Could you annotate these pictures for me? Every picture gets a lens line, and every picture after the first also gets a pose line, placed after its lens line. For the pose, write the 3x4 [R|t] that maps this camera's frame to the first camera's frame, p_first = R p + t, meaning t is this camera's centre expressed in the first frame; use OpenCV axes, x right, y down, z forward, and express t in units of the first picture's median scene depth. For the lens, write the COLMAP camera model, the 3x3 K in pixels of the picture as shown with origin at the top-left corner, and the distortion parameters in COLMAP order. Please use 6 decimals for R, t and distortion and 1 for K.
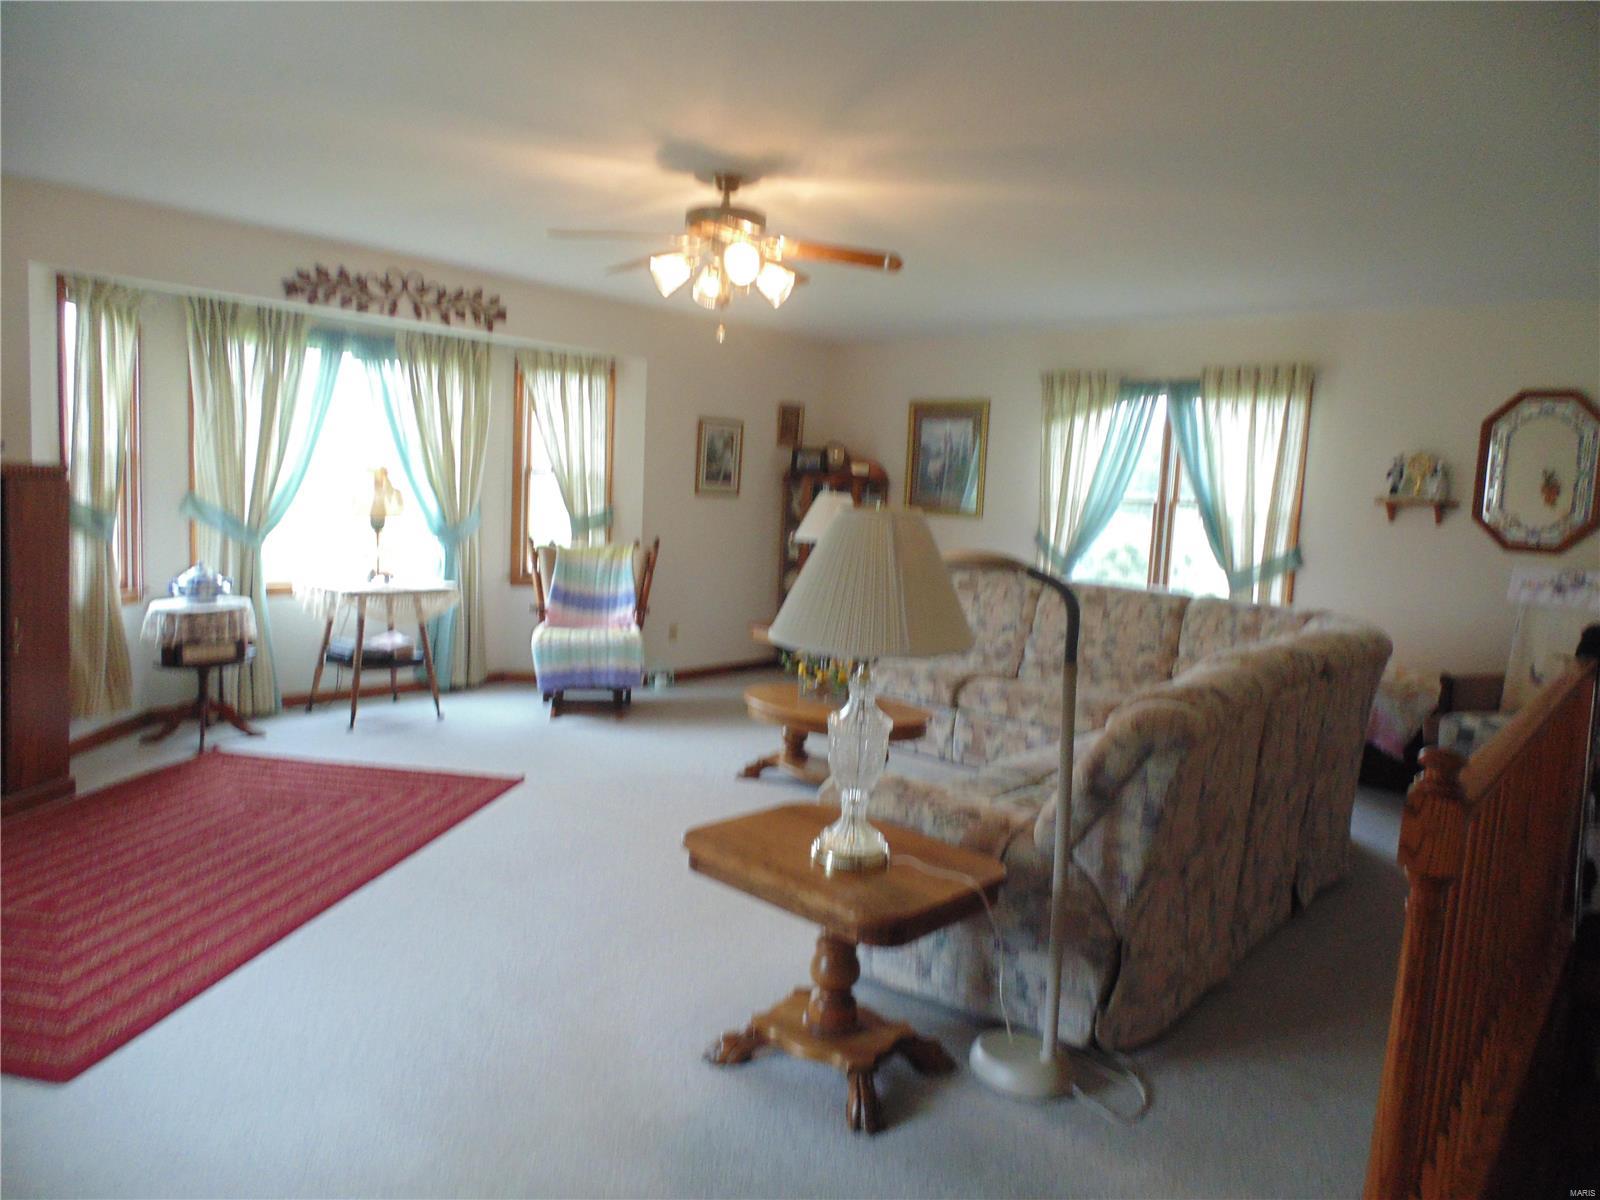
lens RADIAL K [[1053.1, 0, 806.7], [0, 1053.1, 595.8], [0, 0, 1]] dist [-0.020556, 0.003055]
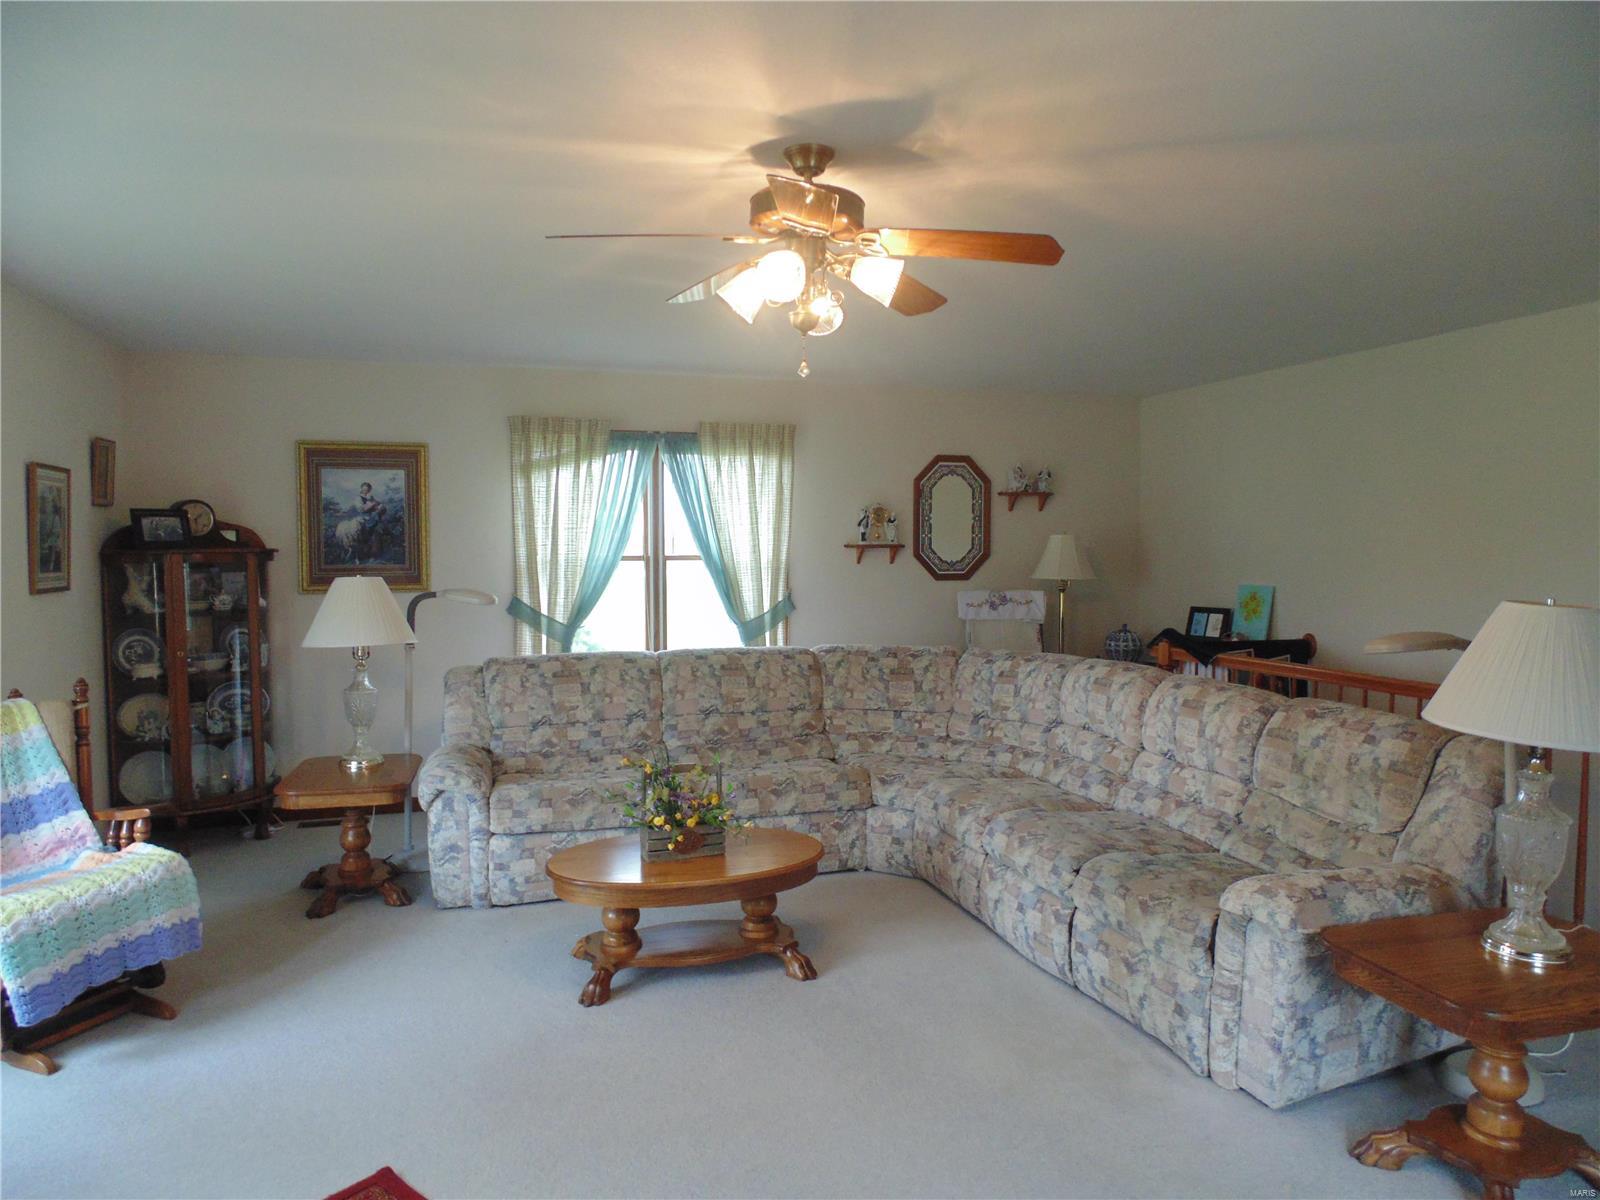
lens RADIAL K [[1053.1, 0, 791.5], [0, 1053.1, 597.8], [0, 0, 1]] dist [-0.020556, 0.003055]
pose [[0.516189, -0.093261, 0.851382, -0.462301], [0.118348, 0.992285, 0.036942, -0.081799], [-0.848258, 0.081691, 0.523244, 0.434983]]
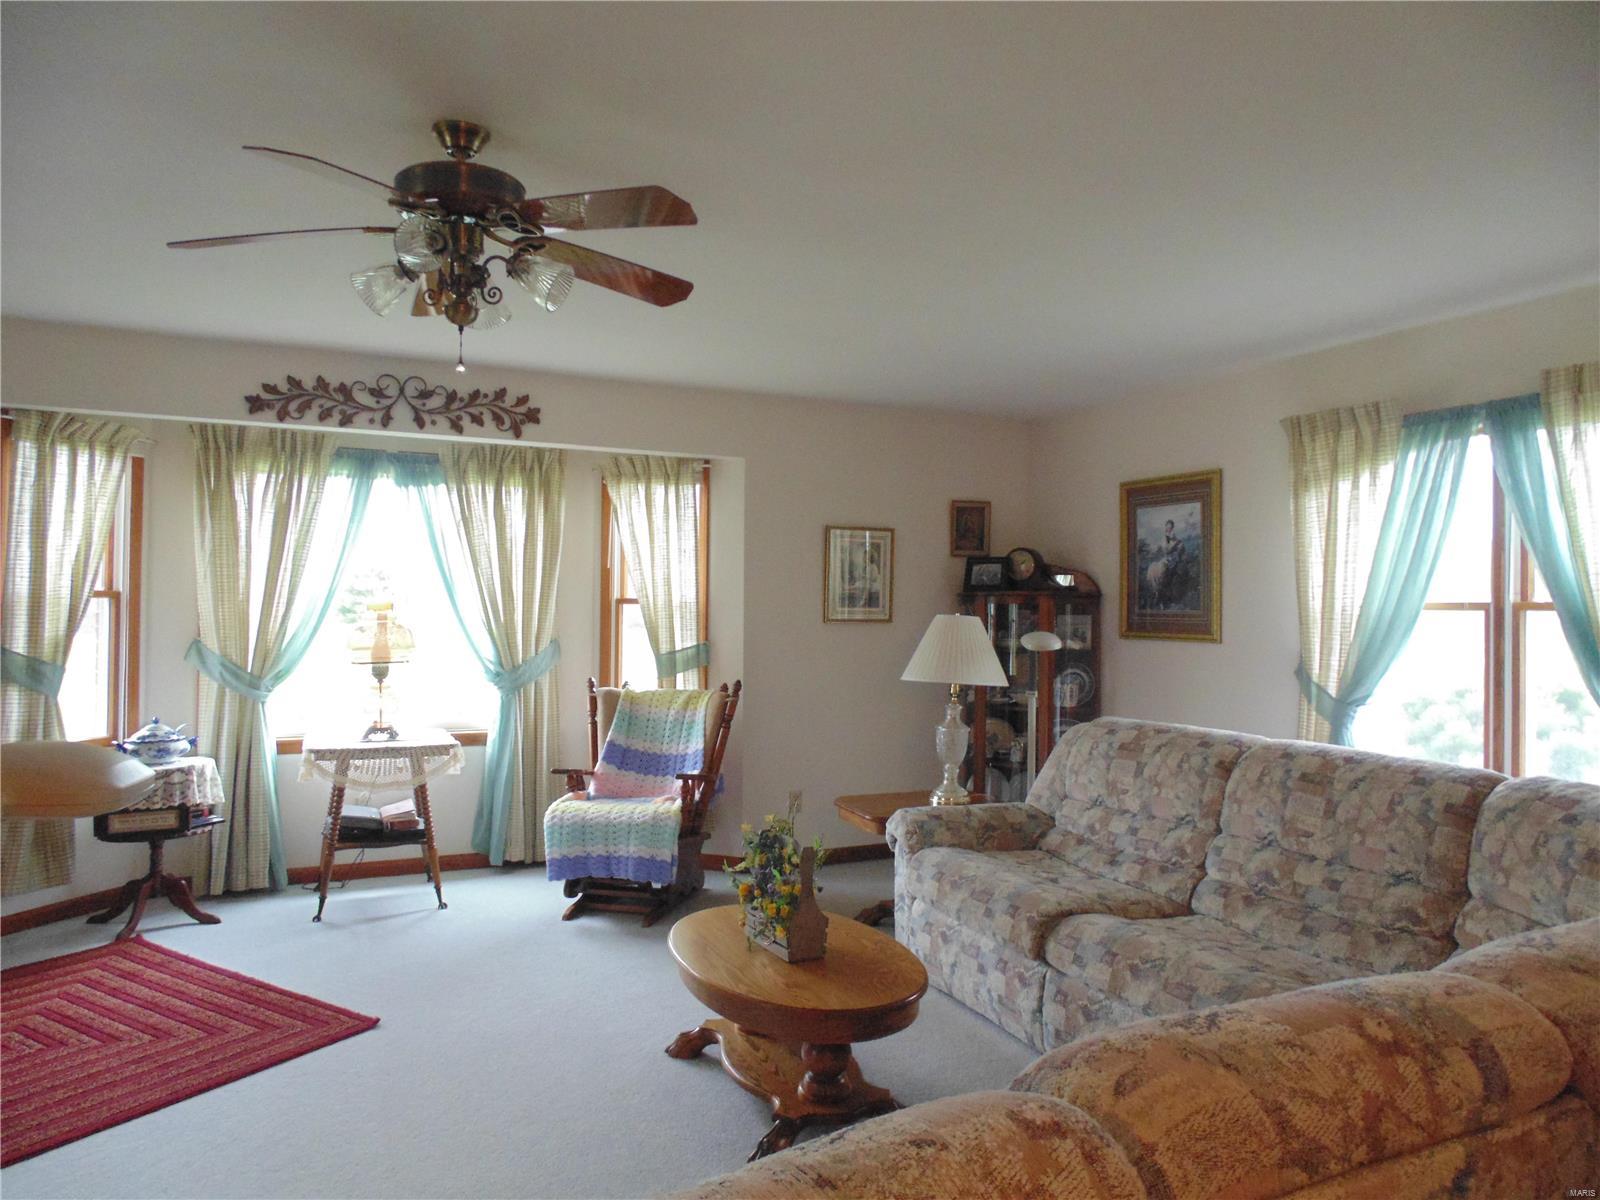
lens RADIAL K [[1053.1, 0, 808.0], [0, 1053.1, 594.6], [0, 0, 1]] dist [-0.020556, 0.003055]
pose [[0.917528, -0.046431, -0.394951, 0.237457], [-0.004593, 0.991857, -0.127275, -0.021427], [0.397644, 0.118592, 0.909843, 0.346491]]
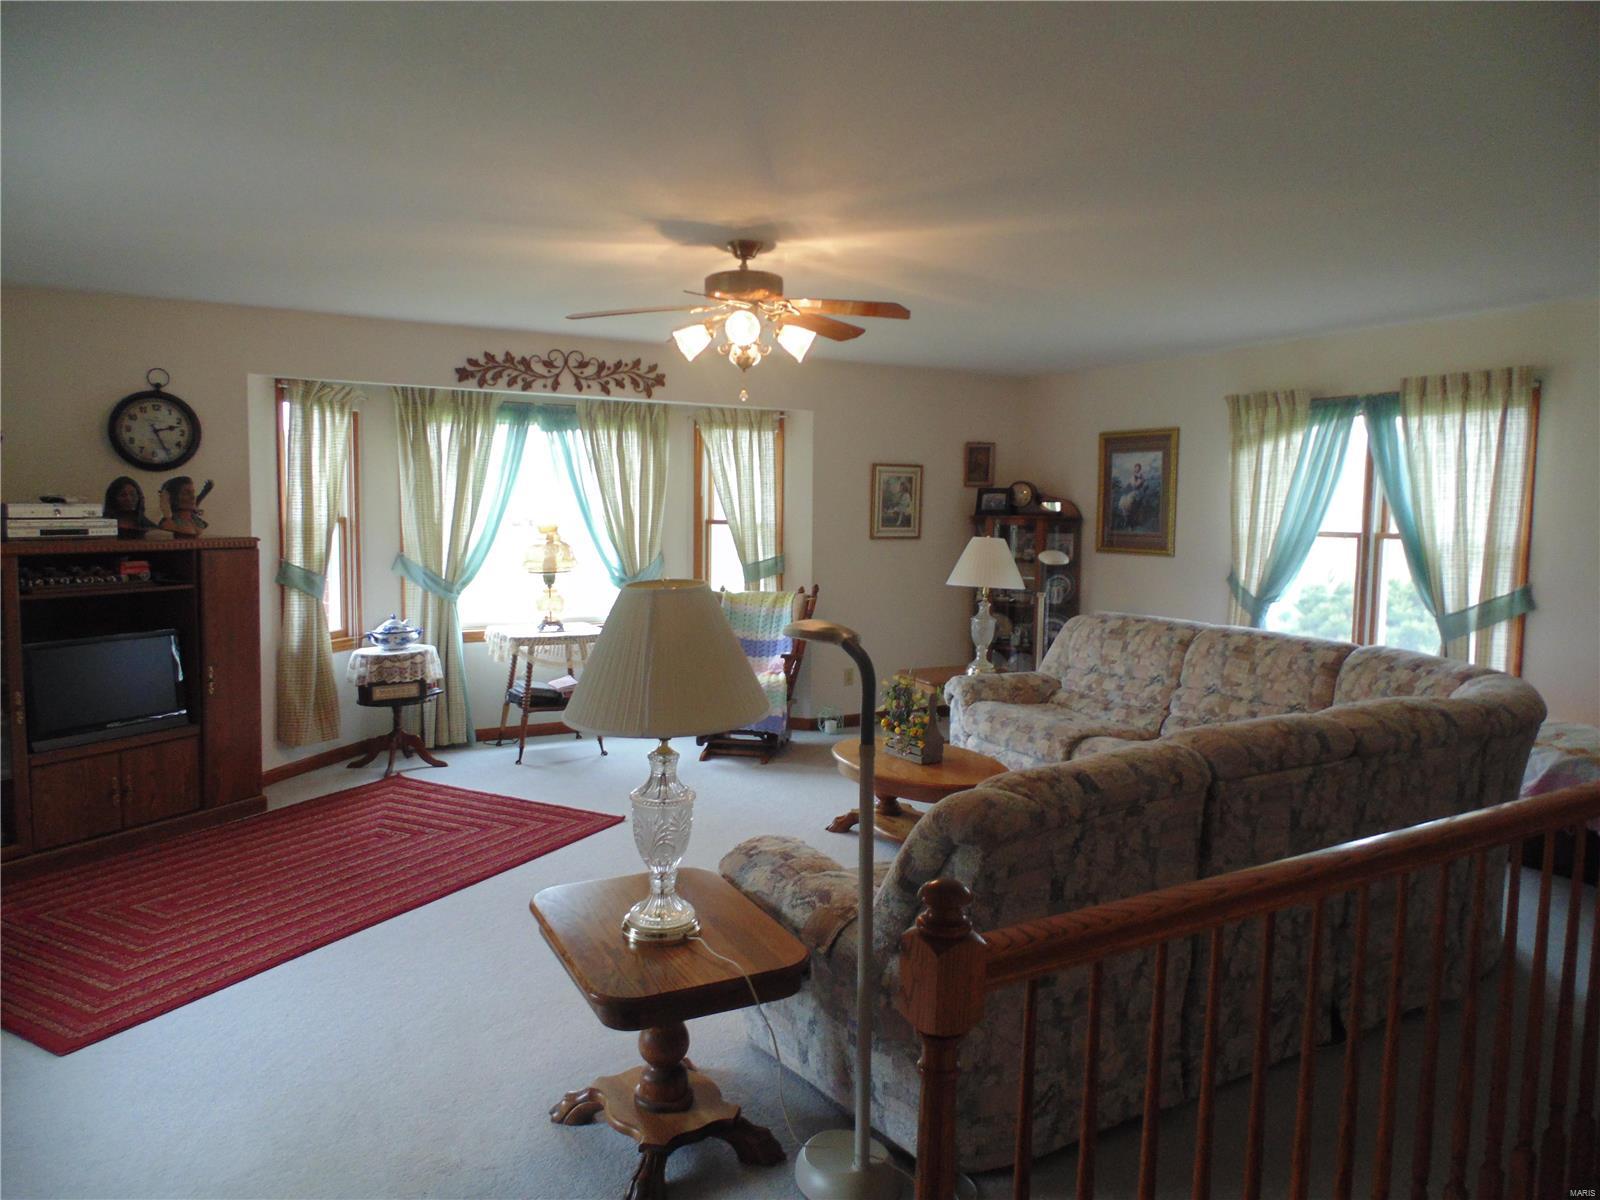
lens RADIAL K [[1053.1, 0, 808.8], [0, 1053.1, 592.4], [0, 0, 1]] dist [-0.020556, 0.003055]
pose [[0.944476, -0.010533, -0.328412, 0.207132], [-0.000063, 0.999480, -0.032239, -0.016137], [0.328581, 0.030469, 0.943984, 0.040143]]
